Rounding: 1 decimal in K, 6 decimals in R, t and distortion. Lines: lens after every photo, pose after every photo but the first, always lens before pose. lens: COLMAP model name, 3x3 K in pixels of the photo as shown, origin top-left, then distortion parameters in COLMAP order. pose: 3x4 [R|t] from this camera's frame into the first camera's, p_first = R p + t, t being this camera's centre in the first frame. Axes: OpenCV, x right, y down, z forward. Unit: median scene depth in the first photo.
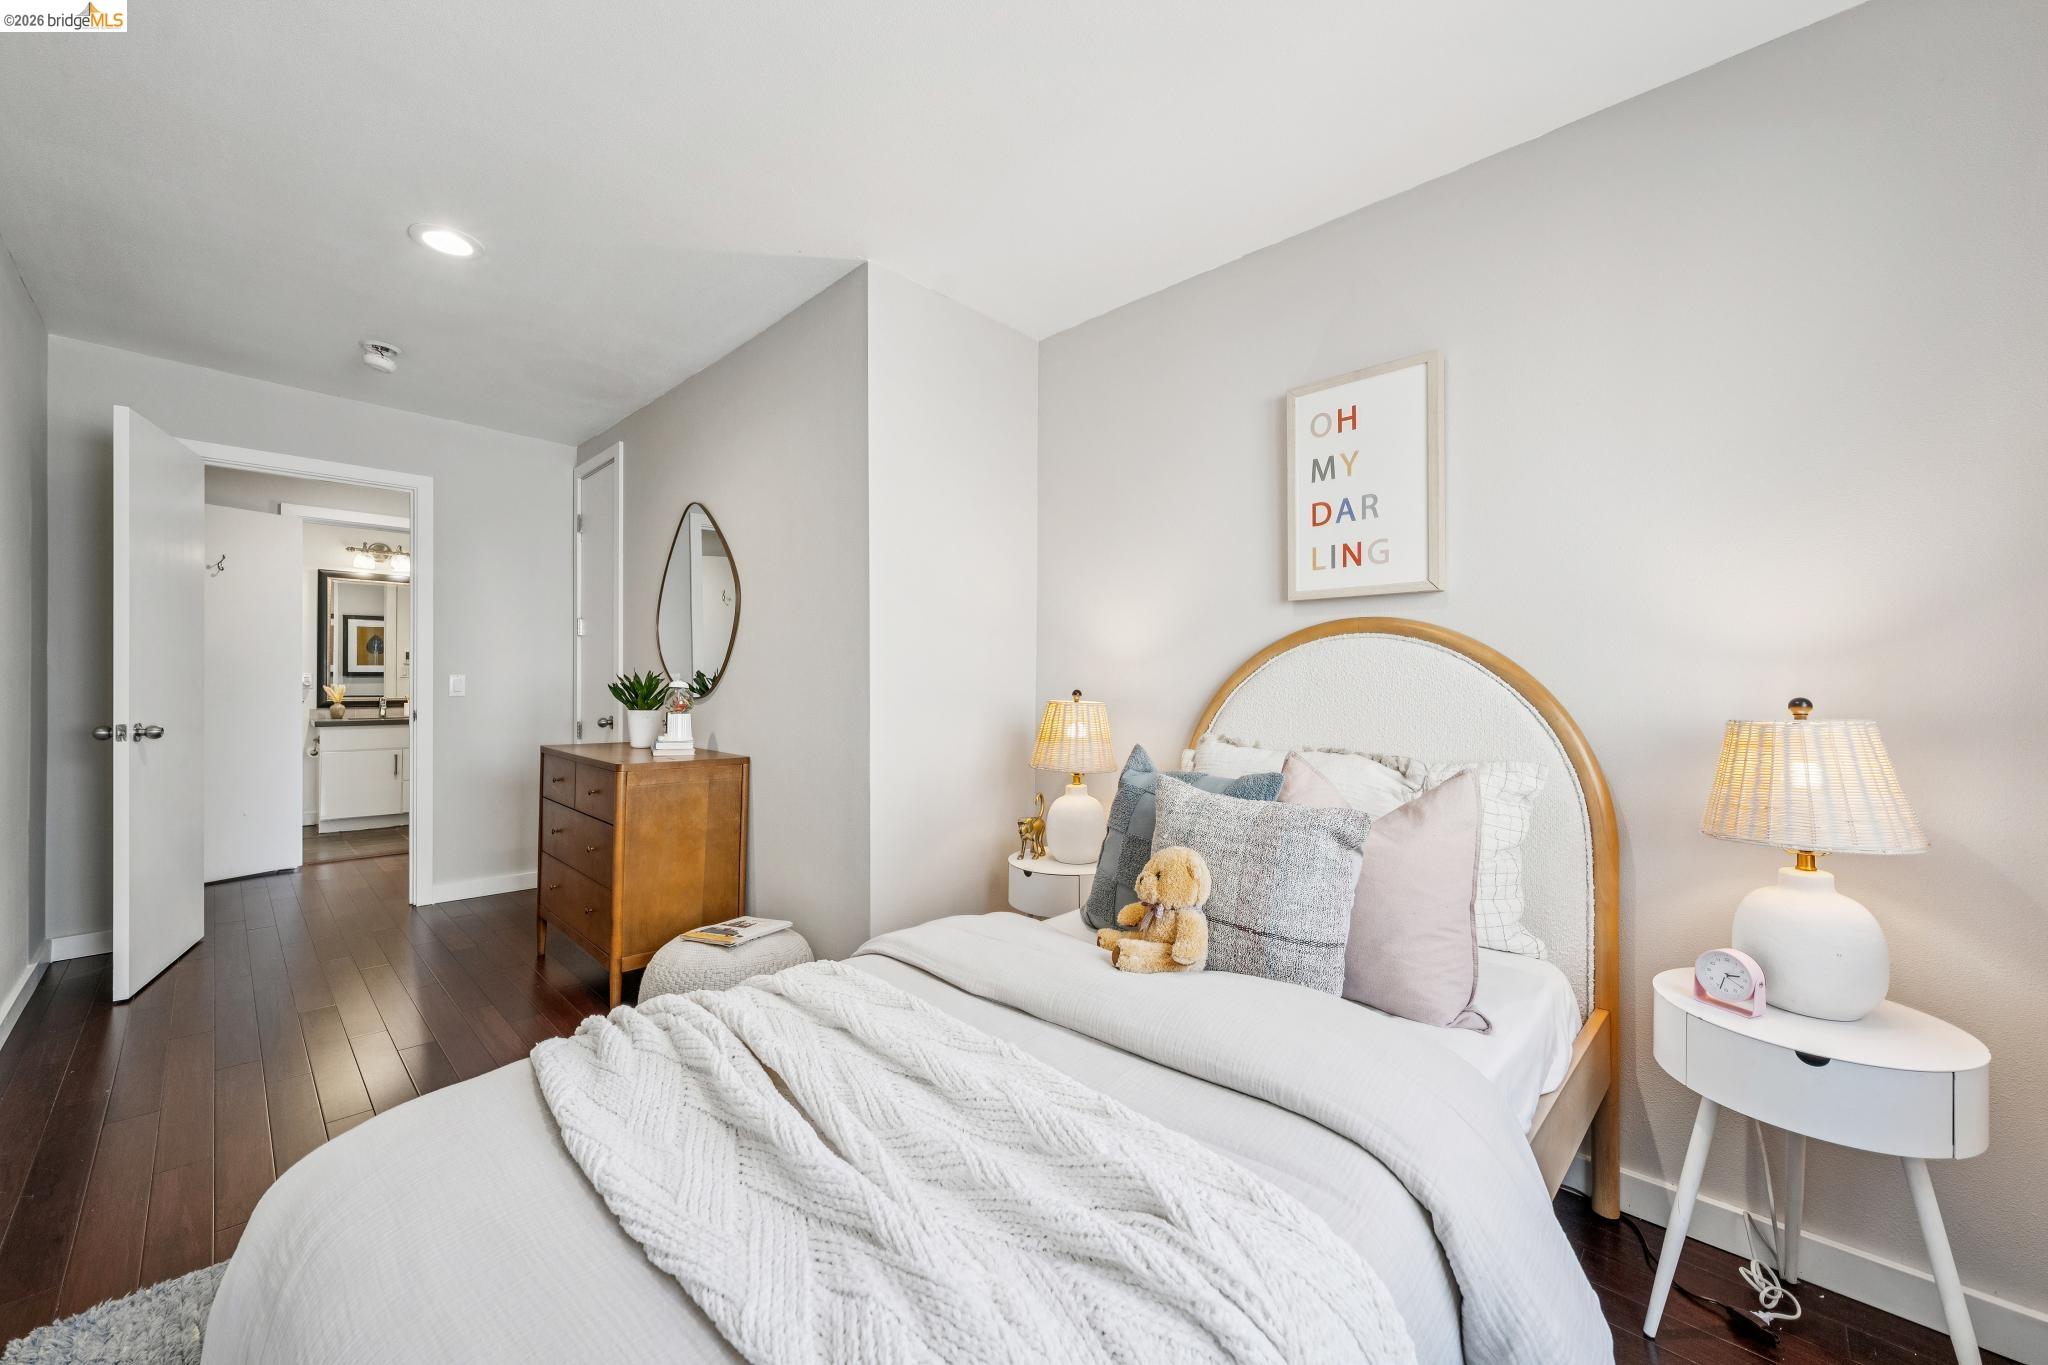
lens RADIAL K [[788.2, 0, 1018.0], [0, 788.2, 680.1], [0, 0, 1]] dist [-0.002198, -0.000339]
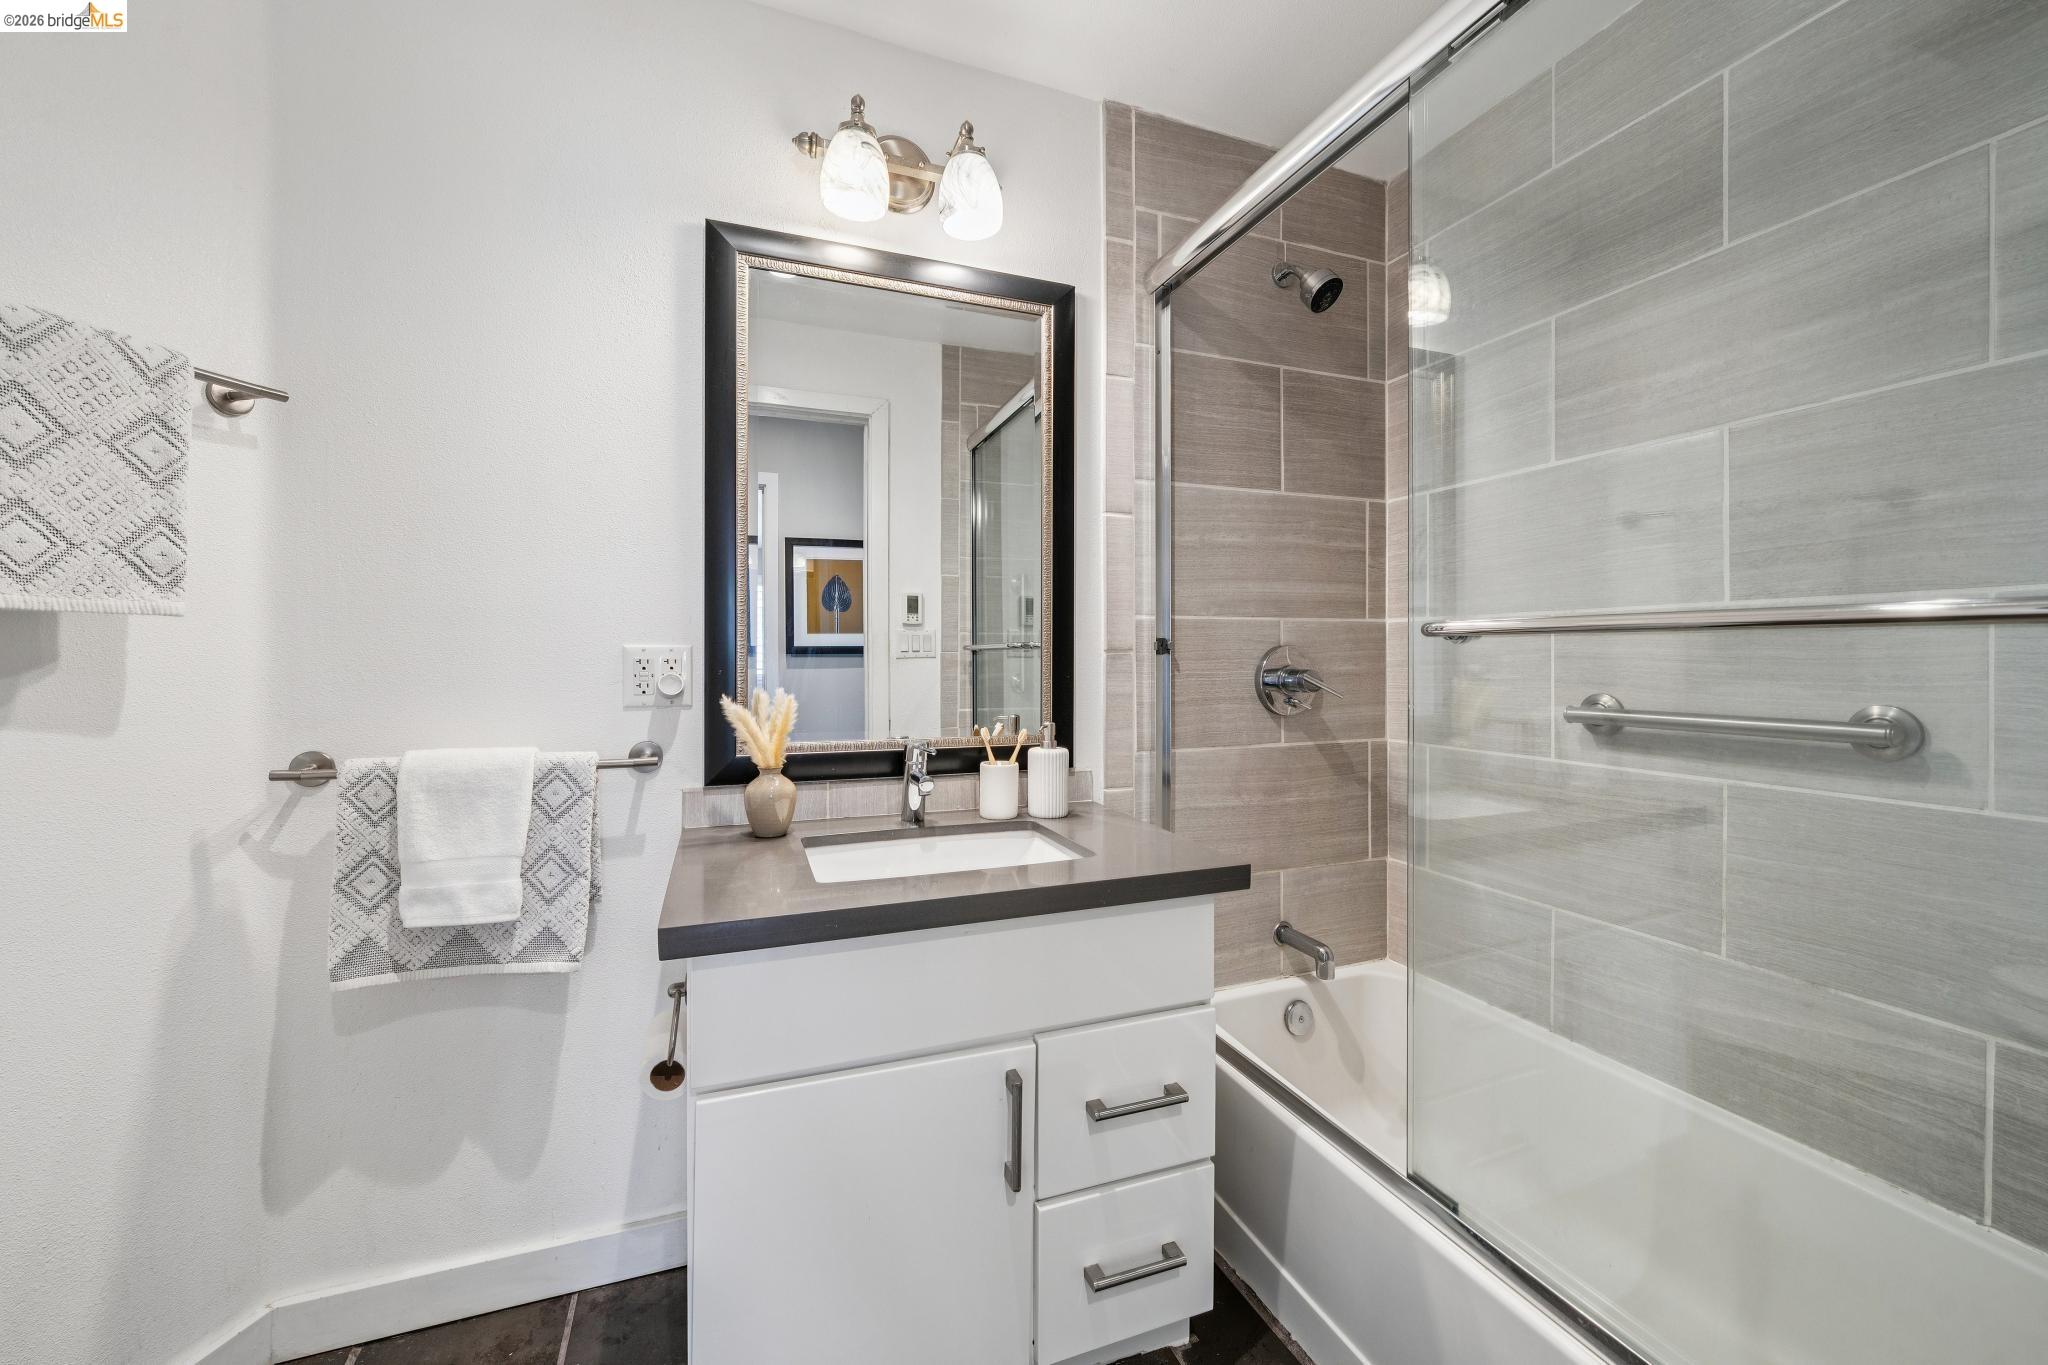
lens RADIAL K [[788.2, 0, 1018.0], [0, 788.2, 680.1], [0, 0, 1]] dist [-0.002198, -0.000339]
pose [[0.912018, 0.015842, -0.409844, -0.526759], [-0.004149, 0.999559, 0.029406, -0.004119], [0.410129, -0.025118, 0.911681, 0.613309]]
